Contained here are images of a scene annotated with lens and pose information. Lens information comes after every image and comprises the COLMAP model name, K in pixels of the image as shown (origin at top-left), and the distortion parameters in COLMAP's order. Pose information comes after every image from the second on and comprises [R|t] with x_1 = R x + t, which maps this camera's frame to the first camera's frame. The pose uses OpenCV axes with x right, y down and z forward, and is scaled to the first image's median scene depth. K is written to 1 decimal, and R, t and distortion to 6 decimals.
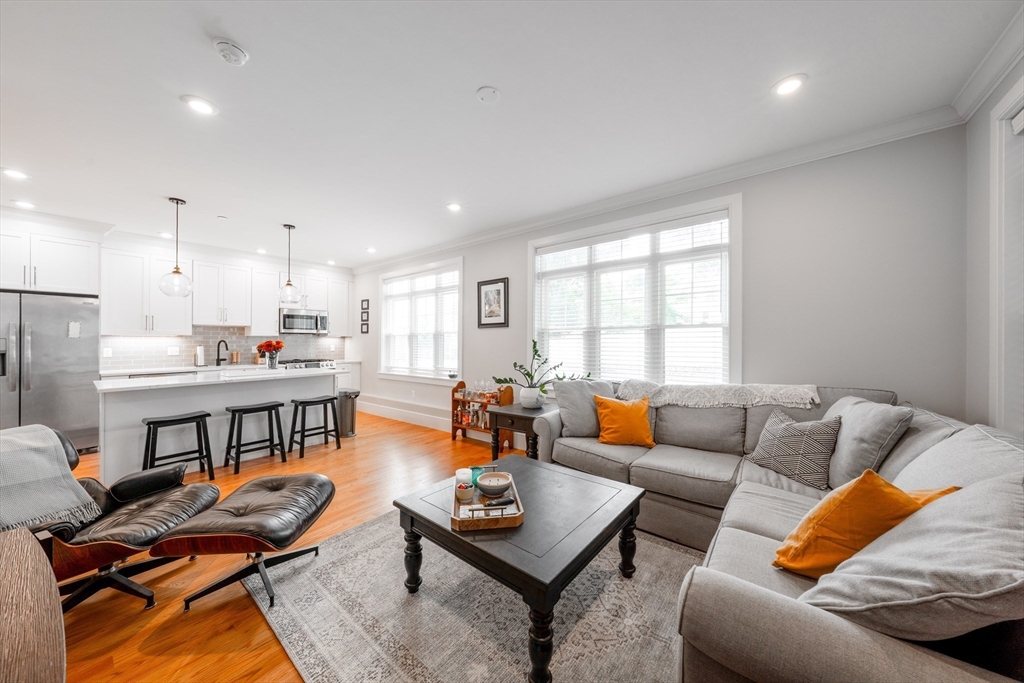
lens RADIAL K [[346.8, 0, 512.6], [0, 346.8, 333.0], [0, 0, 1]] dist [-0.000629, 0.000005]
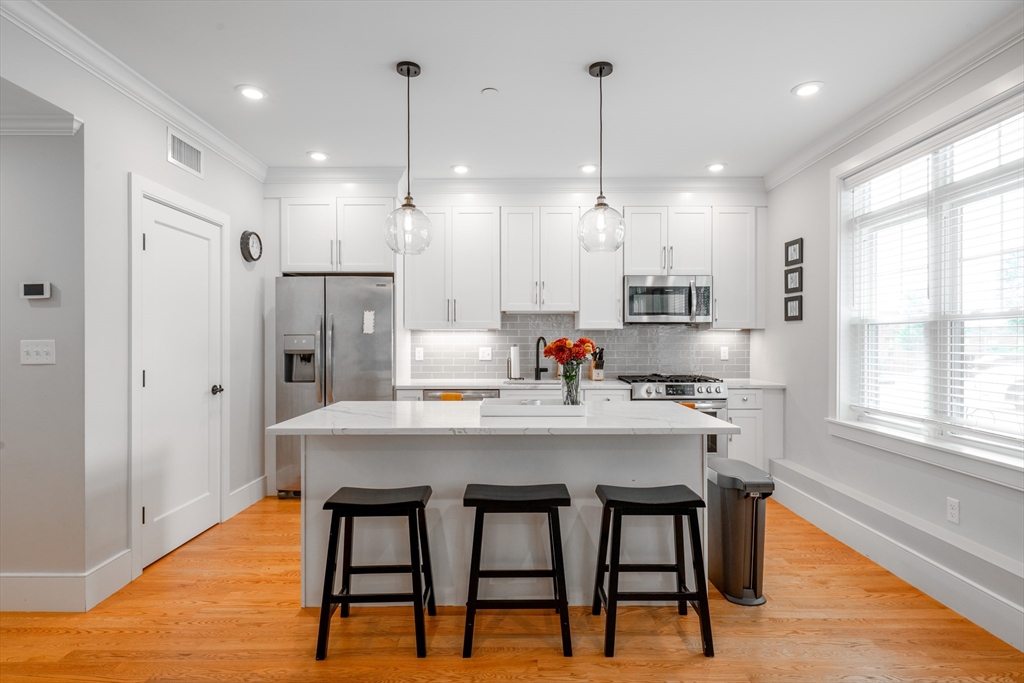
lens RADIAL K [[530.2, 0, 512.0], [0, 530.2, 341.5], [0, 0, 1]] dist [0.002205, -0.000091]
pose [[0.620567, 0.006607, -0.784126, -0.173540], [0.017305, 0.999606, 0.022118, 0.008709], [0.783963, -0.027295, 0.620208, 0.432739]]
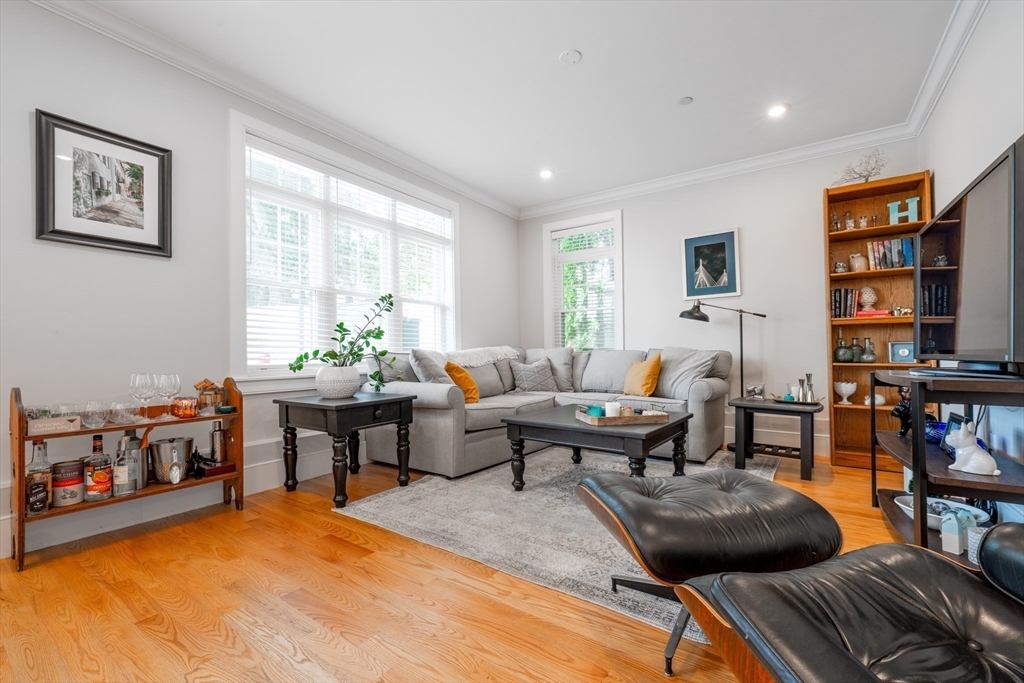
lens RADIAL K [[424.8, 0, 520.1], [0, 424.8, 350.6], [0, 0, 1]] dist [-0.001717, -0.000197]
pose [[-0.072235, 0.008106, 0.997355, -0.540047], [-0.019201, 0.999770, -0.009516, 0.091572], [-0.997203, -0.019837, -0.072063, 0.503930]]
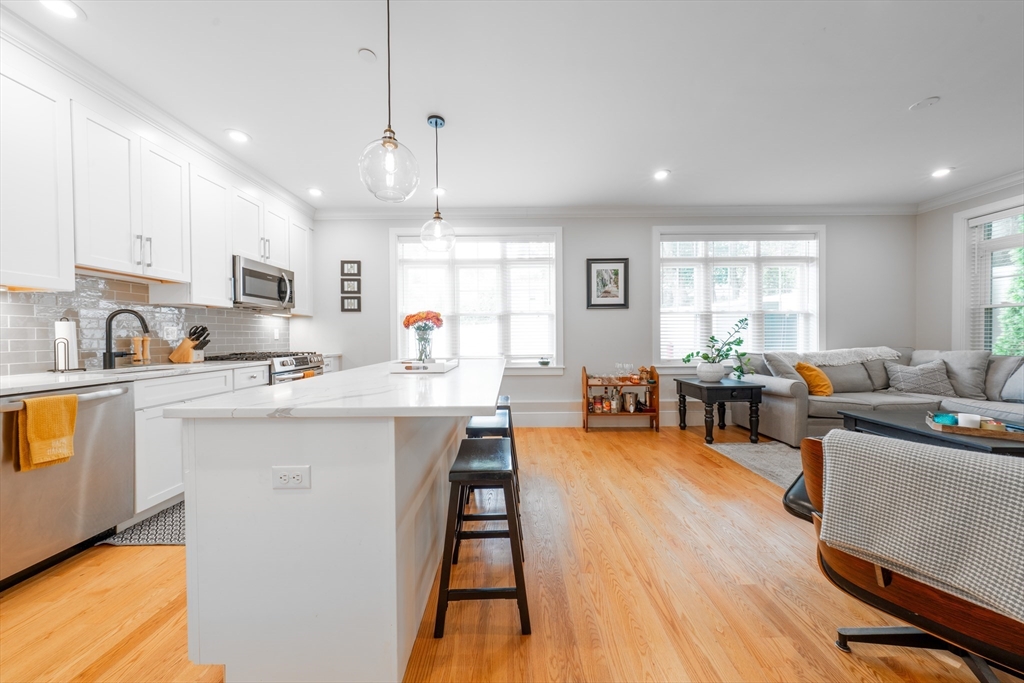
lens RADIAL K [[338.6, 0, 516.1], [0, 338.6, 342.5], [0, 0, 1]] dist [-0.000547, -0.000003]
pose [[0.781480, -0.012424, 0.623806, -0.772804], [-0.011621, 0.999338, 0.034461, 0.045259], [-0.623822, -0.034180, 0.780819, 0.384711]]
